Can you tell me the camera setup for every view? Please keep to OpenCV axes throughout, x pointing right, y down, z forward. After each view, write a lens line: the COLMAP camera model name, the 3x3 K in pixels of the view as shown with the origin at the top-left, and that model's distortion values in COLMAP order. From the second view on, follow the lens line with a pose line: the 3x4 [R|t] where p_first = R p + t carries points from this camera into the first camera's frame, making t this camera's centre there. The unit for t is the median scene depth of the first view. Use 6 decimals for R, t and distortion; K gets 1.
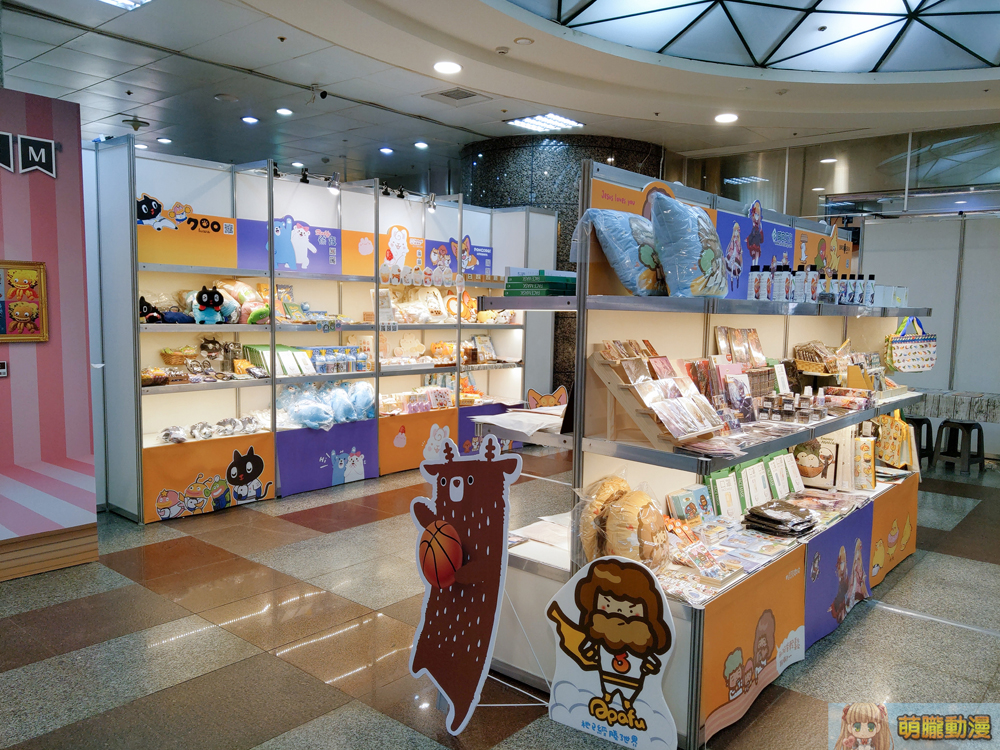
lens RADIAL K [[776.1, 0, 499.8], [0, 776.1, 375.2], [0, 0, 1]] dist [0.040584, -0.023333]
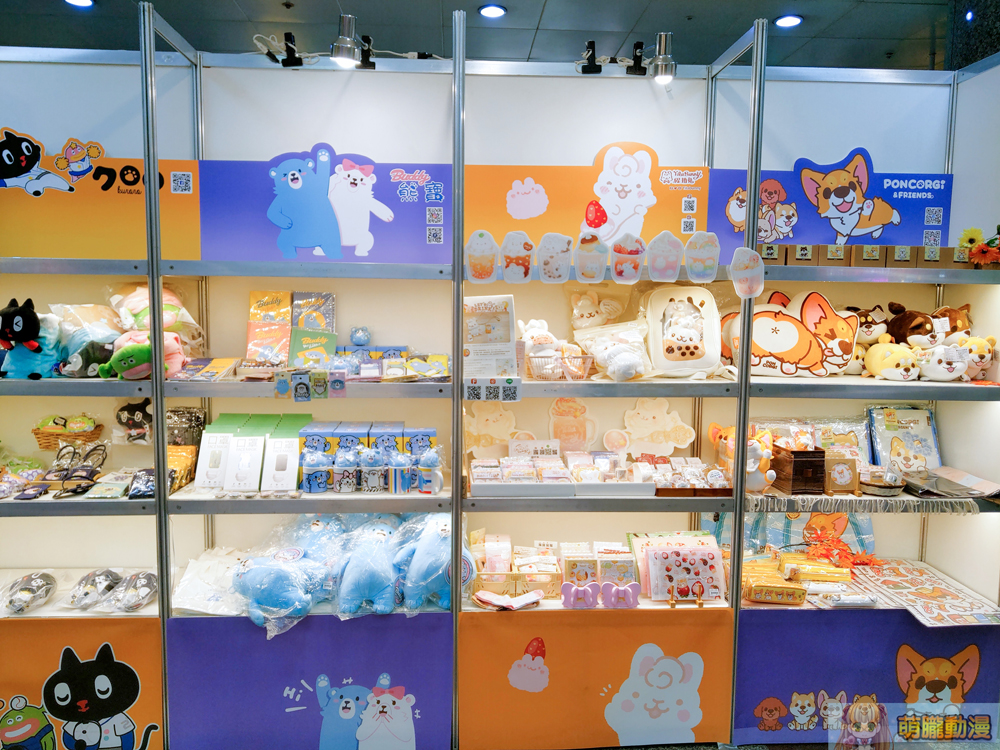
lens RADIAL K [[776.1, 0, 497.7], [0, 776.1, 373.0], [0, 0, 1]] dist [0.040584, -0.023333]
pose [[0.688719, 0.050665, -0.723256, 0.148277], [-0.058456, 0.998188, 0.014260, -0.077532], [0.722668, 0.032457, 0.690433, 0.737454]]
